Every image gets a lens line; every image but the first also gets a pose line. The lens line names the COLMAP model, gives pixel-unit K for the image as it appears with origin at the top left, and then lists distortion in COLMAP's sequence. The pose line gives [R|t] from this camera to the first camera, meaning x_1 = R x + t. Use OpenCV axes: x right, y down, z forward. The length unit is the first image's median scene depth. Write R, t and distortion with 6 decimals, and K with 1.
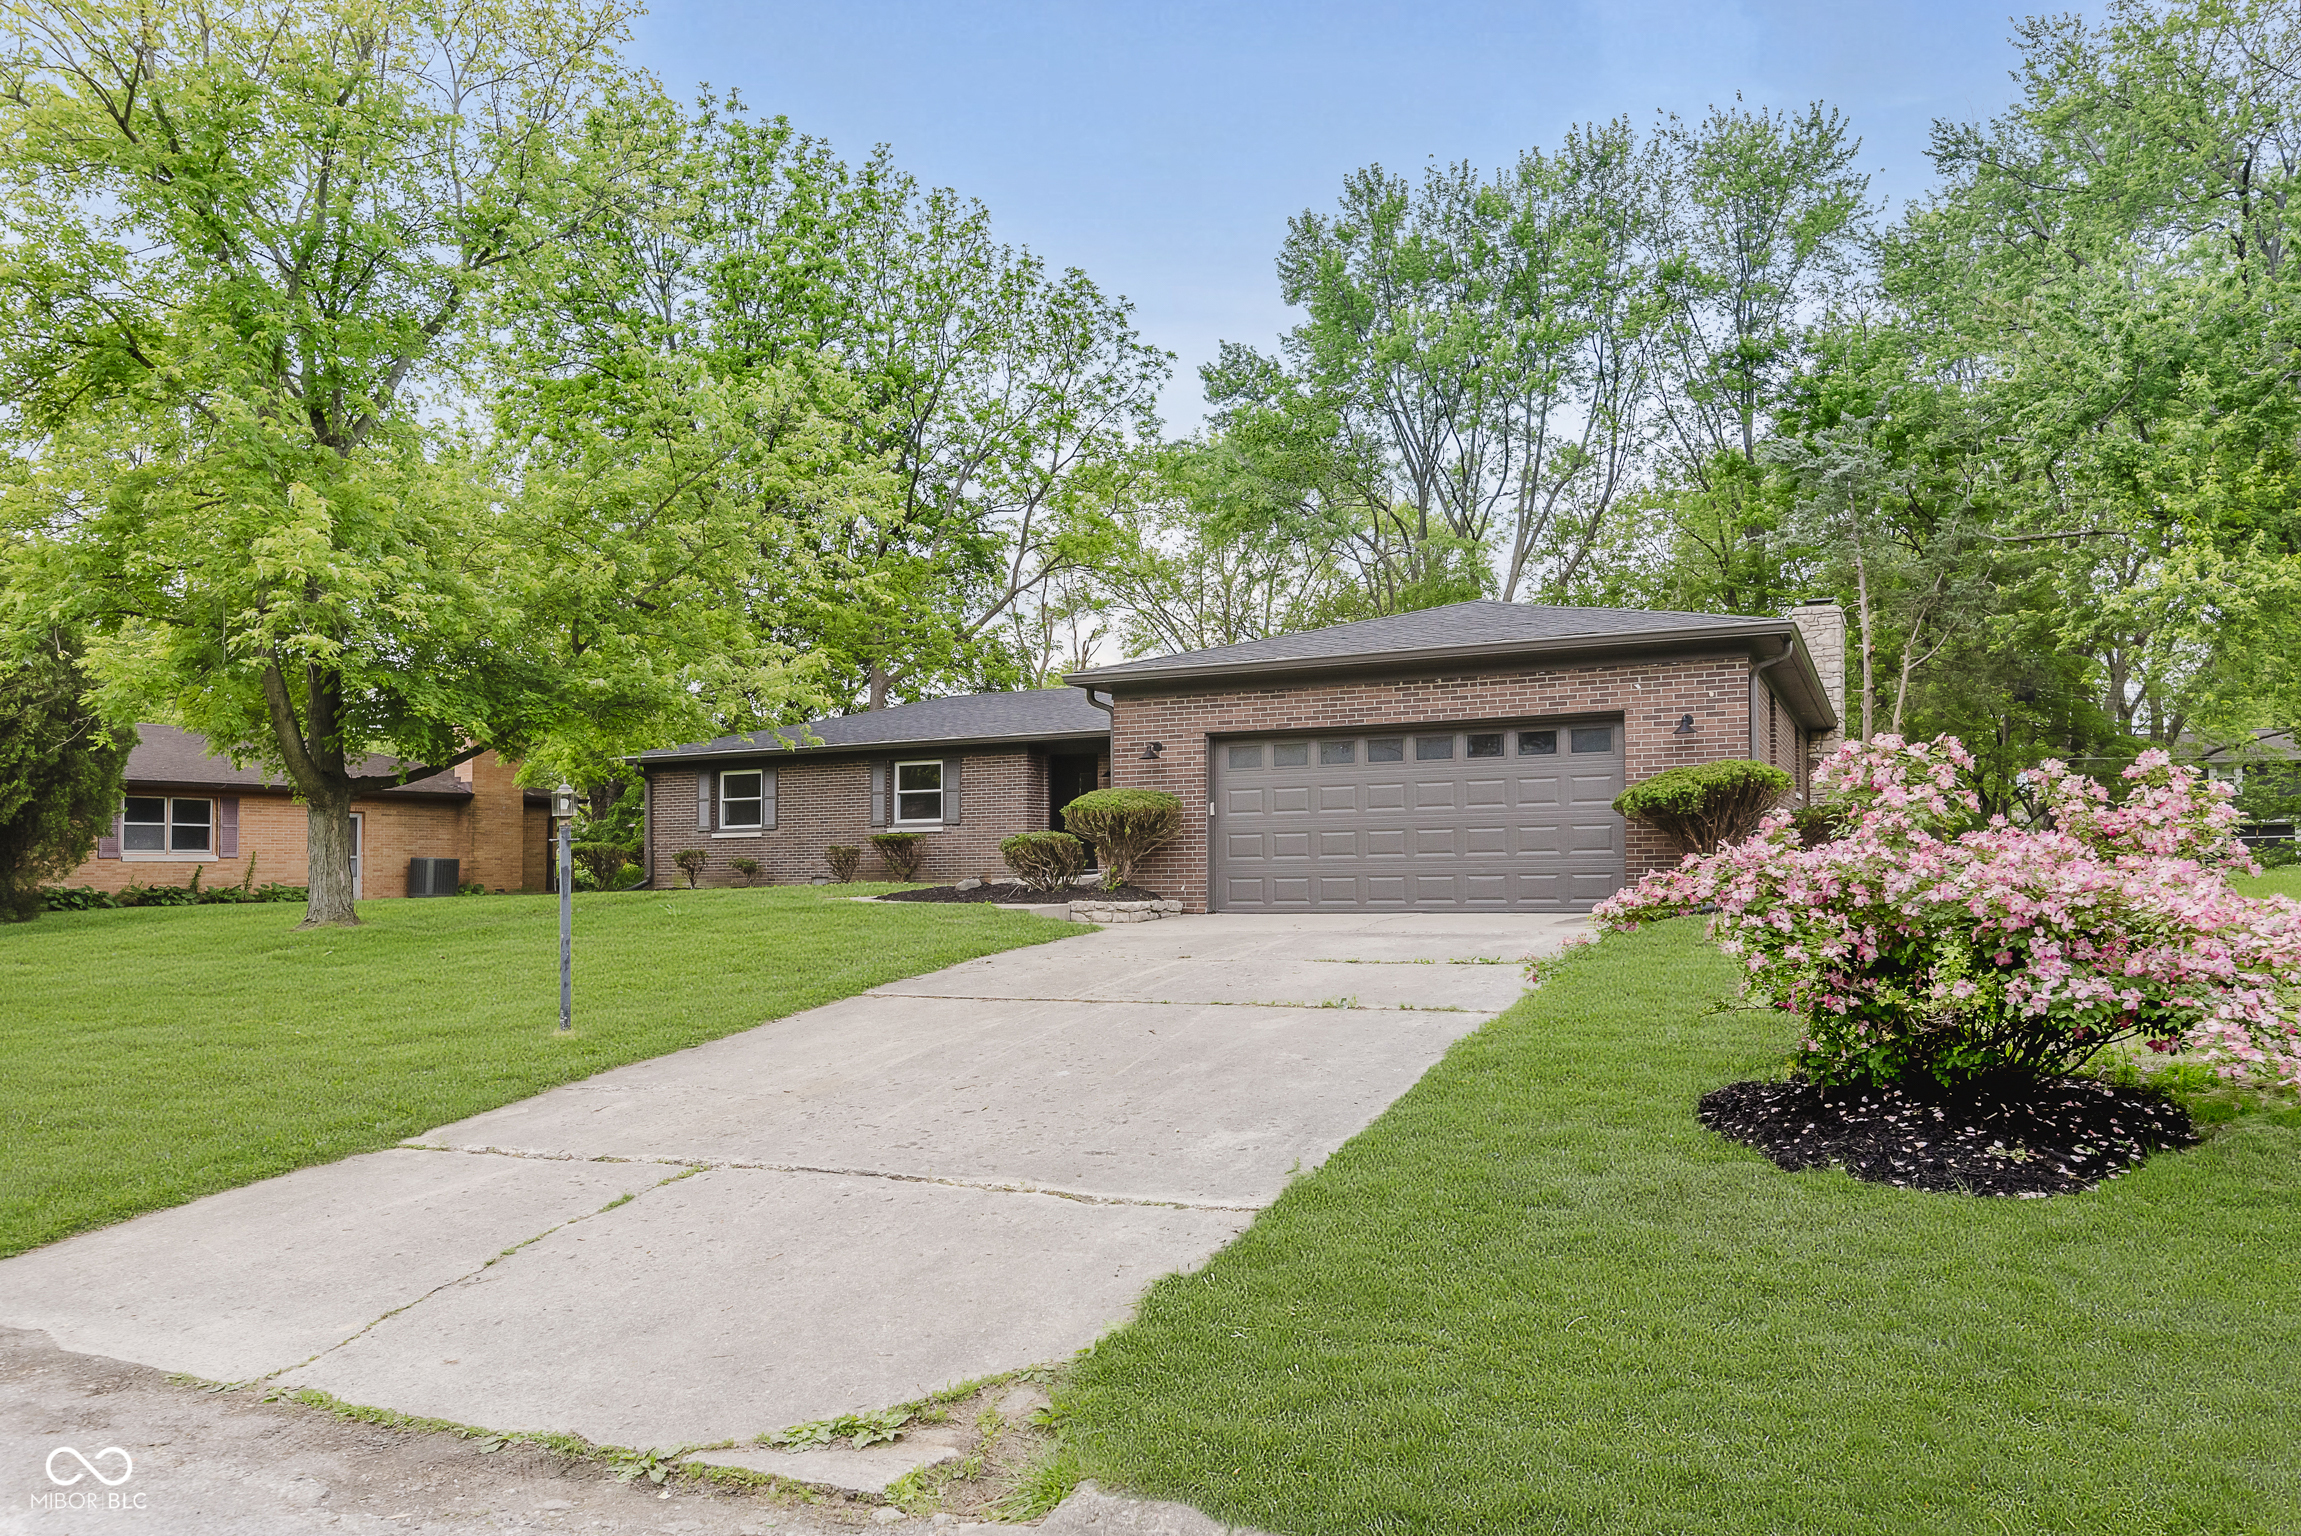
lens RADIAL K [[1500.6, 0, 1150.4], [0, 1500.6, 775.3], [0, 0, 1]] dist [0.001100, -0.001718]
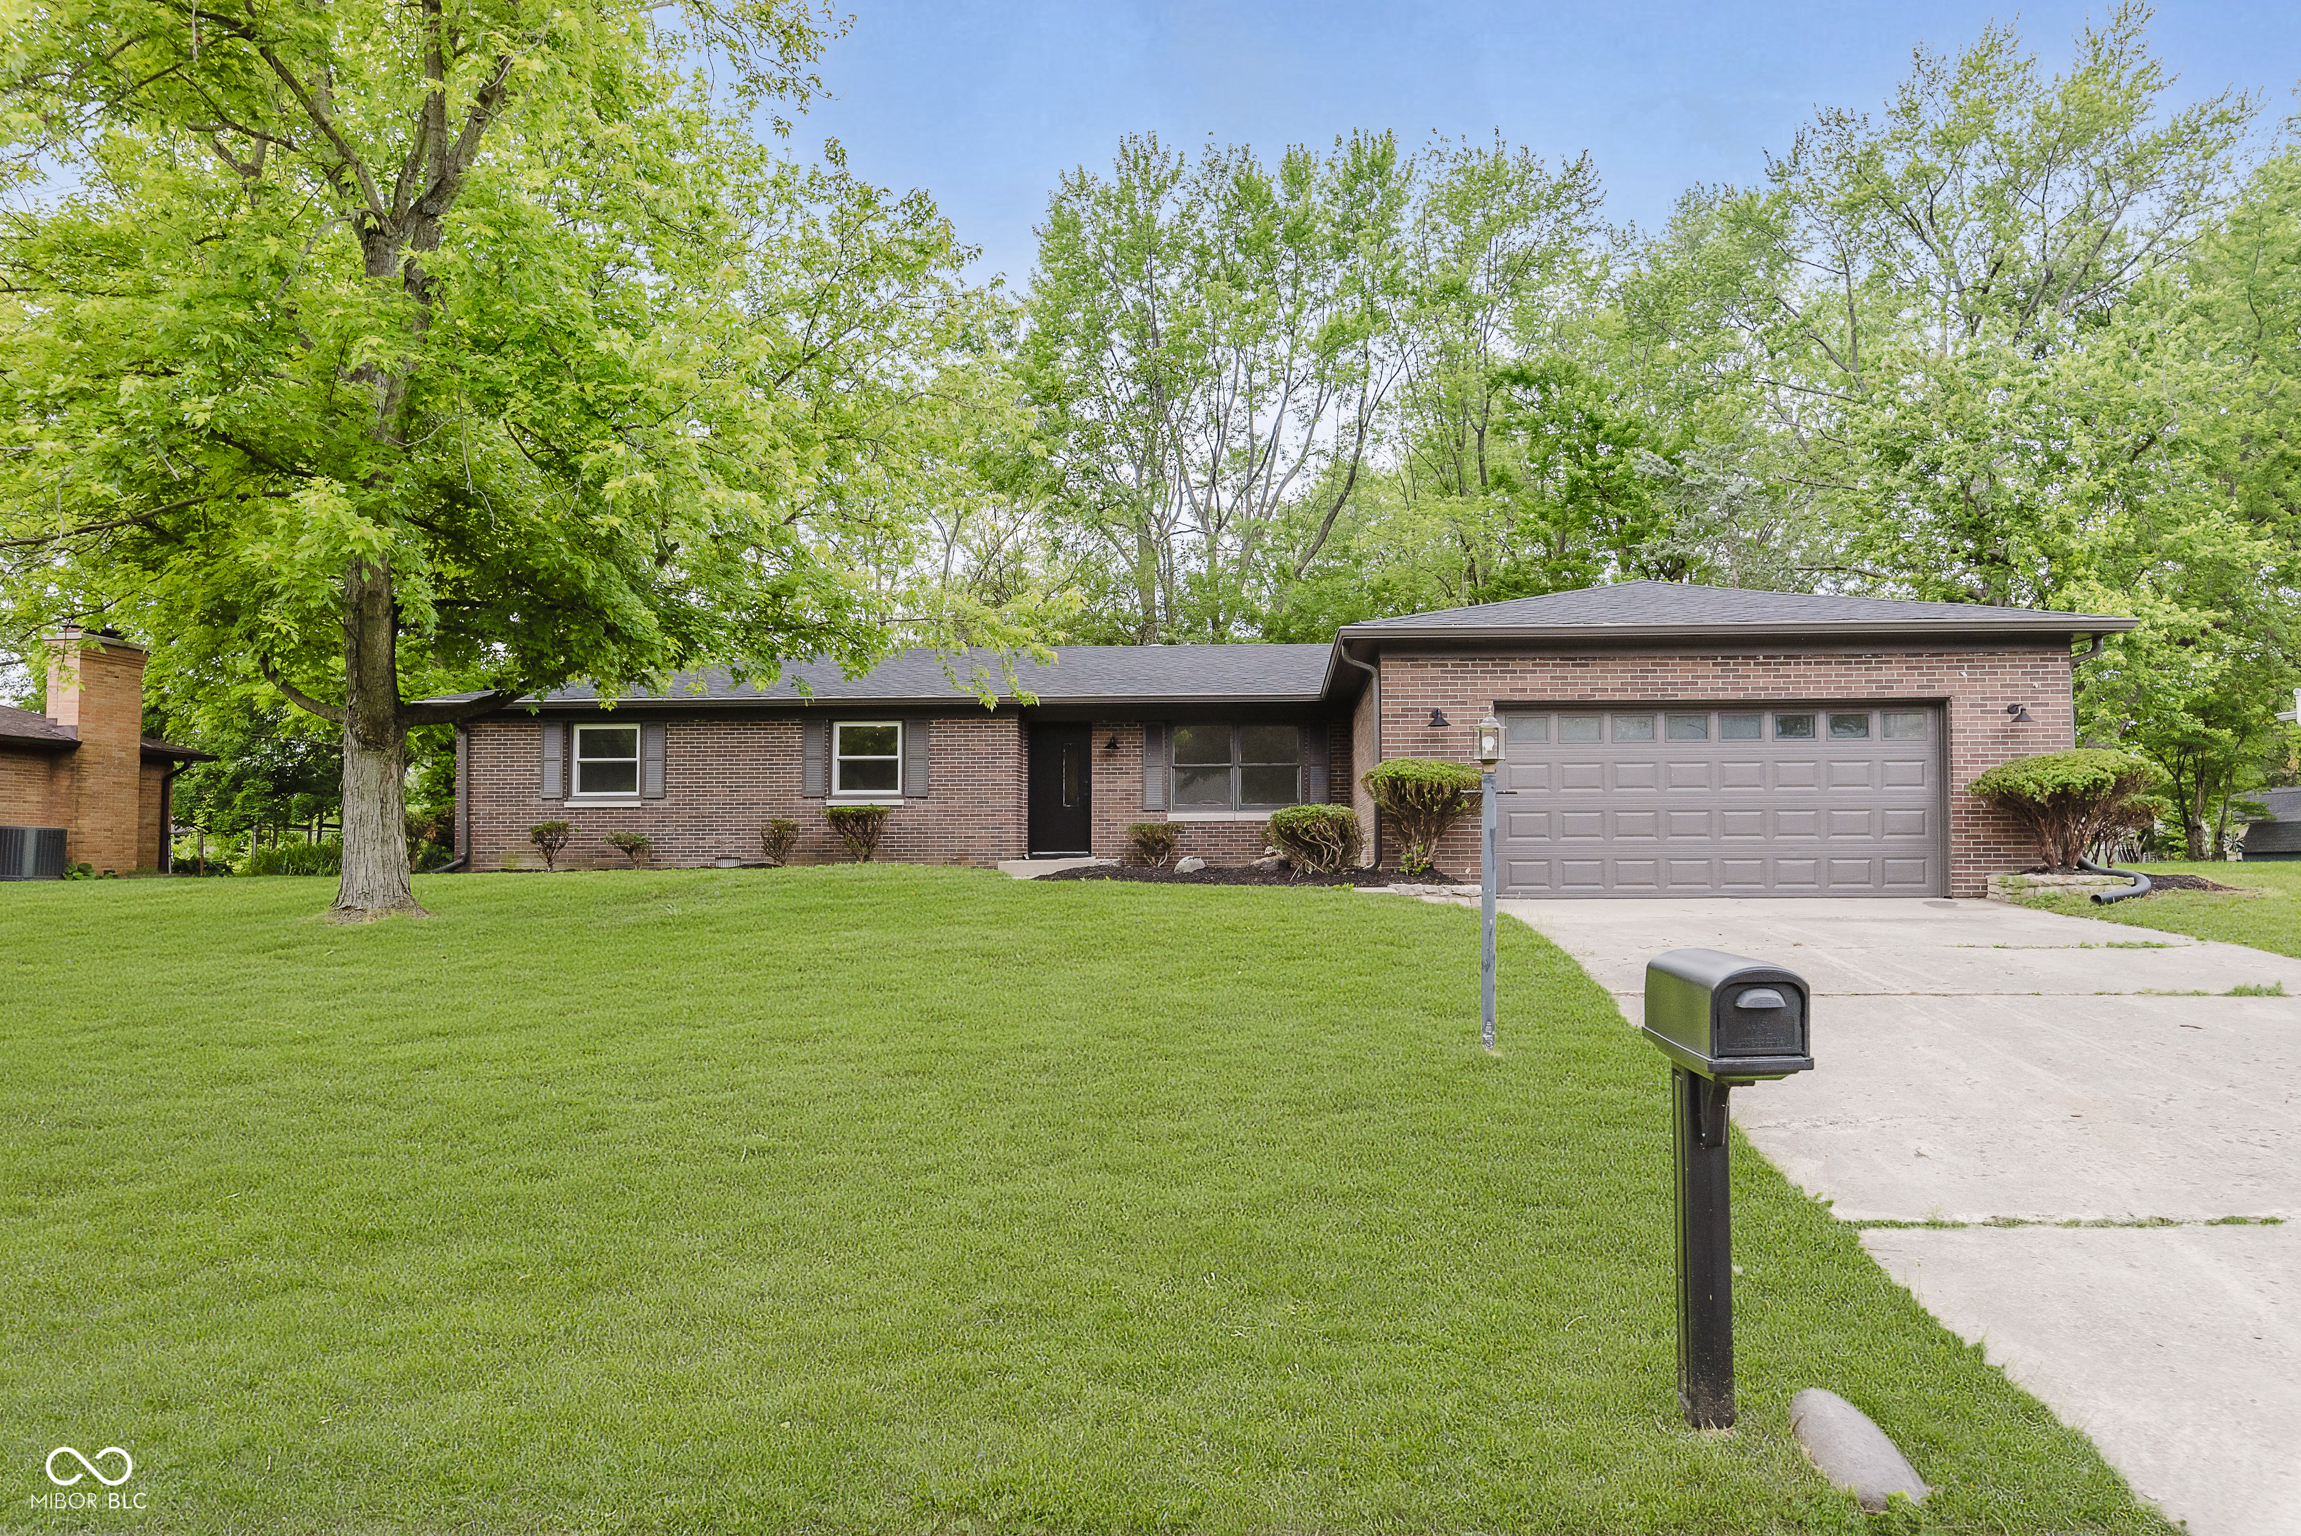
lens RADIAL K [[1500.6, 0, 1160.4], [0, 1500.6, 776.2], [0, 0, 1]] dist [0.001100, -0.001718]
pose [[0.925573, 0.028007, 0.377532, -0.326483], [-0.031029, 0.999517, 0.001923, 0.014753], [-0.377295, -0.013494, 0.925995, 0.148302]]
